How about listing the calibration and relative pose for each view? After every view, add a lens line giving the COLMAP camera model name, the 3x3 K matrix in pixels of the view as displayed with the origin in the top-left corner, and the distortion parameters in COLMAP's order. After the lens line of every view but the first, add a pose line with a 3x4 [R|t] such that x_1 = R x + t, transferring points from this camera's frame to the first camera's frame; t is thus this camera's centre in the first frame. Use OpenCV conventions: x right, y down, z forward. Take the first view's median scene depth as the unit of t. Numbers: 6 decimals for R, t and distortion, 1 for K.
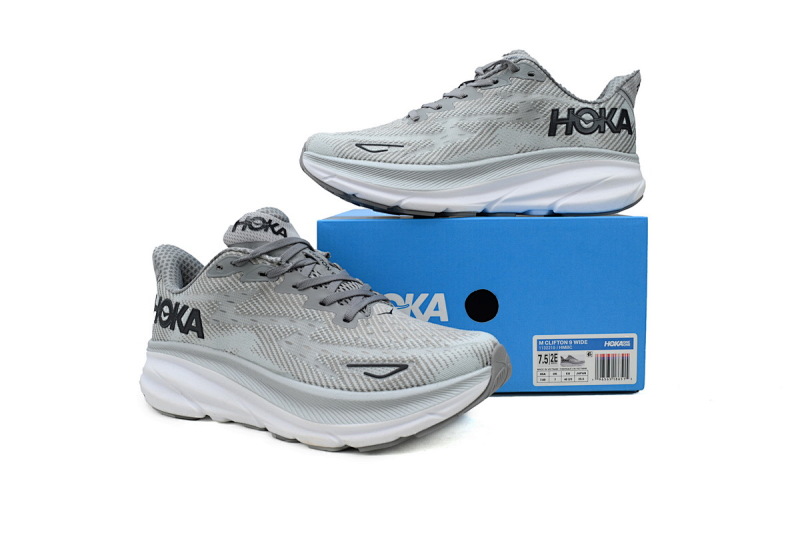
lens RADIAL K [[708.3, 0, 402.4], [0, 708.3, 270.1], [0, 0, 1]] dist [-0.016270, -0.001253]
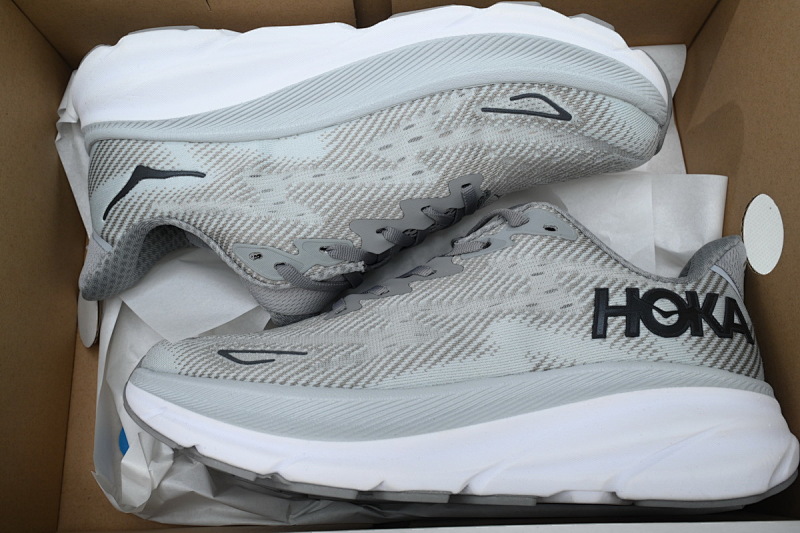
lens RADIAL K [[684.8, 0, 398.3], [0, 684.8, 265.4], [0, 0, 1]] dist [-0.004607, -0.000235]
pose [[0.998904, 0.009723, -0.045780, 0.089372], [-0.027615, 0.912205, -0.408803, -0.033246], [0.037786, 0.409620, 0.911474, 0.525470]]
